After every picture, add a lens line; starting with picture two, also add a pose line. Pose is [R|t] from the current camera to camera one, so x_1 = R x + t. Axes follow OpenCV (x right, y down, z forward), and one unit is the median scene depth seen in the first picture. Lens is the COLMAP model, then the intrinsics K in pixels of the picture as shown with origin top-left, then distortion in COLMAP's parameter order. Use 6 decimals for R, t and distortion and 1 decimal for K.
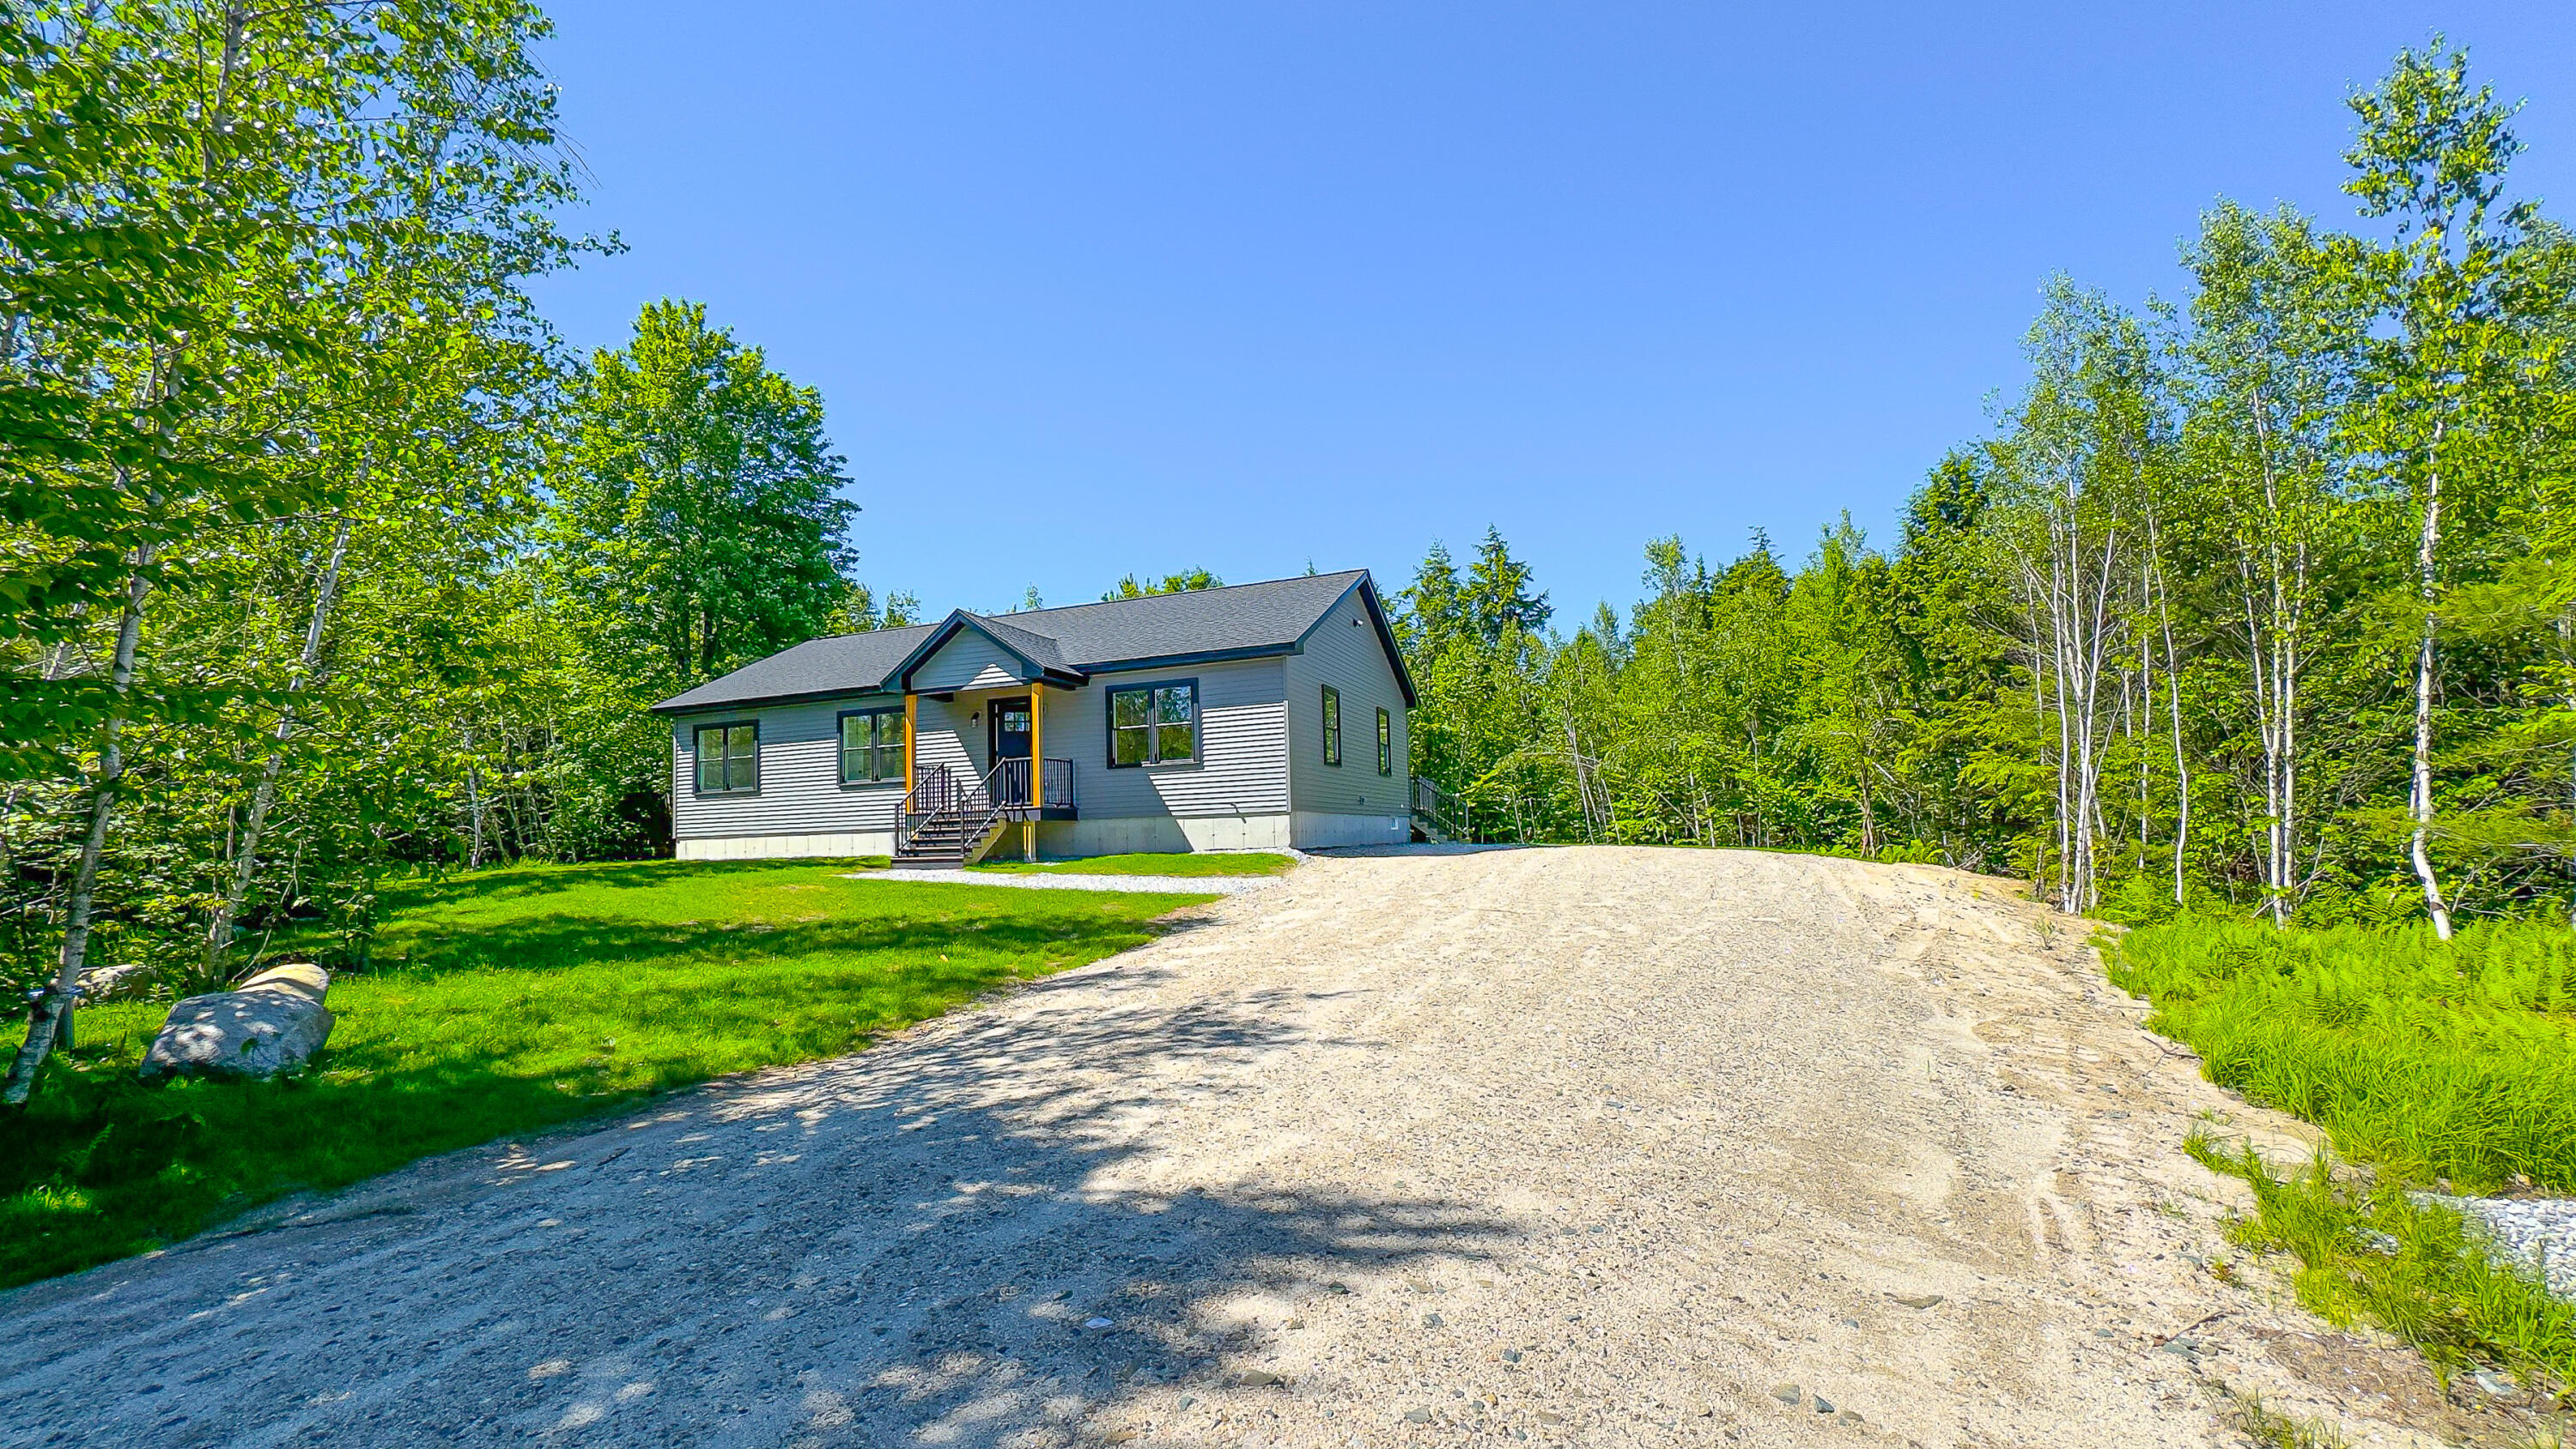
lens RADIAL K [[1059.2, 0, 1257.6], [0, 1059.2, 718.3], [0, 0, 1]] dist [-0.000906, 0.000025]
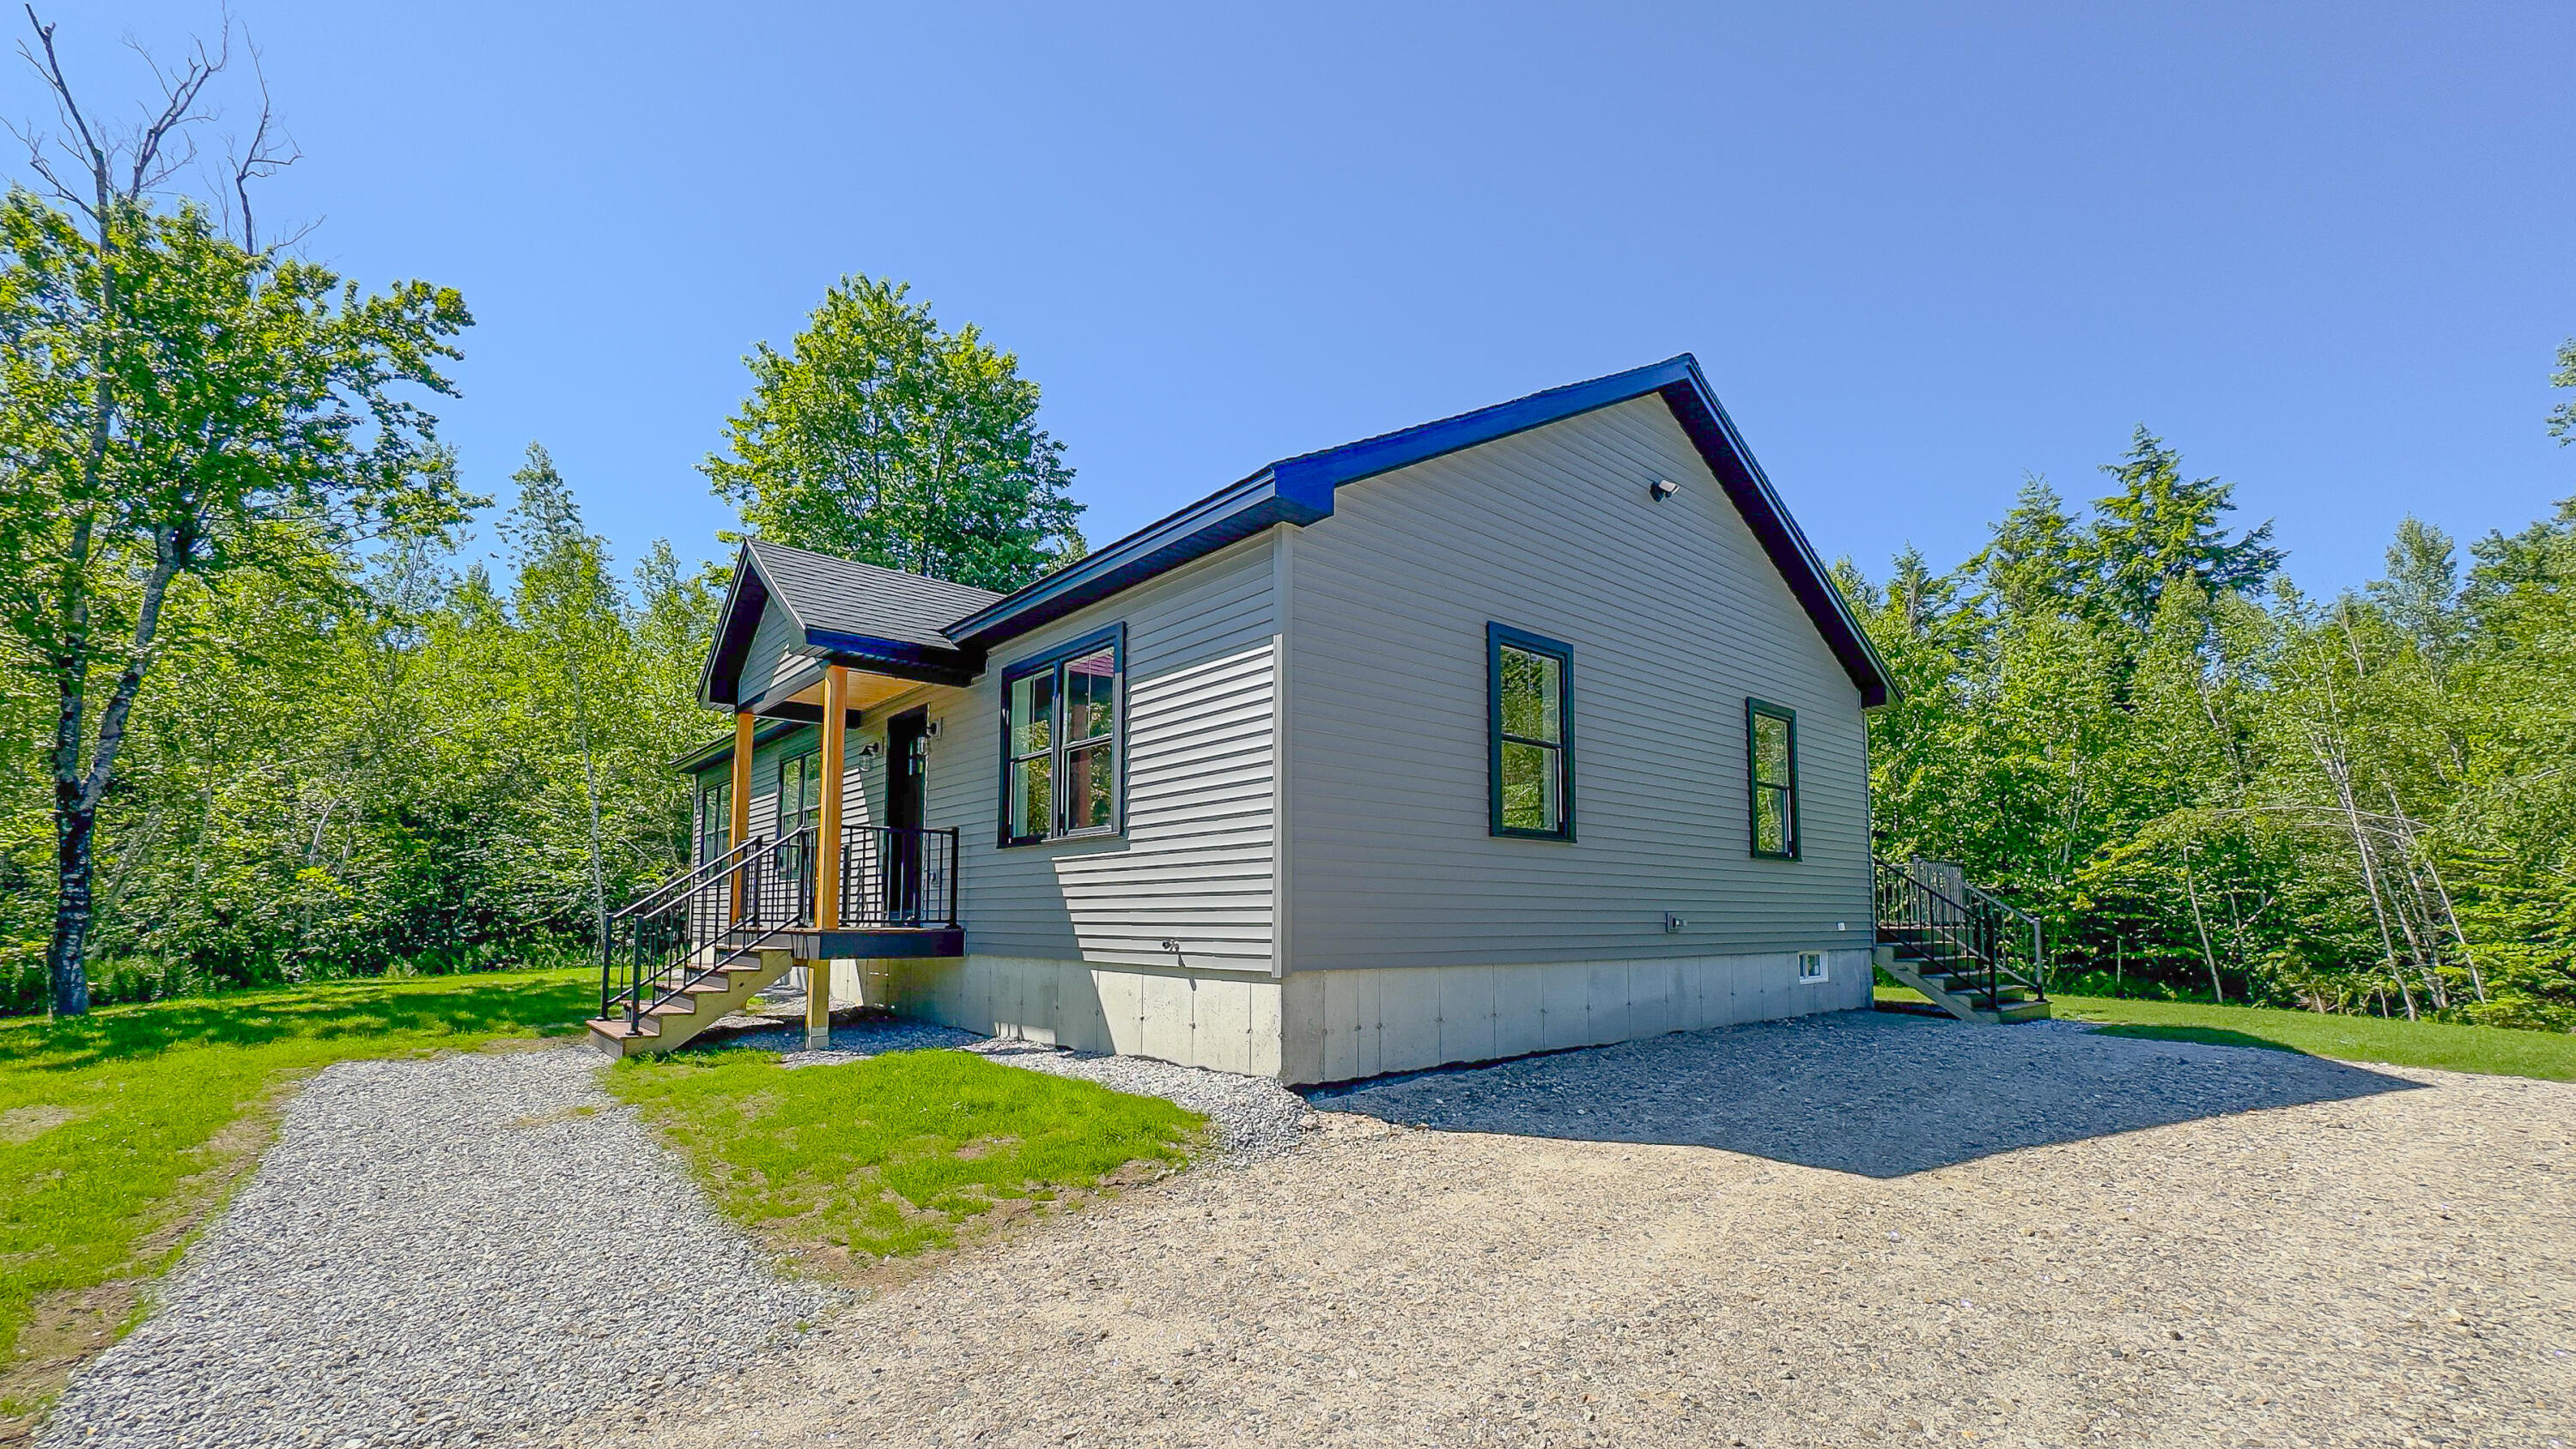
lens RADIAL K [[1054.4, 0, 1254.9], [0, 1054.4, 795.3], [0, 0, 1]] dist [0.000361, 0.000242]
pose [[0.877554, -0.022215, -0.478963, 0.134061], [0.025789, 0.999667, 0.000886, 0.021328], [0.478784, -0.013129, 0.877835, 0.501177]]
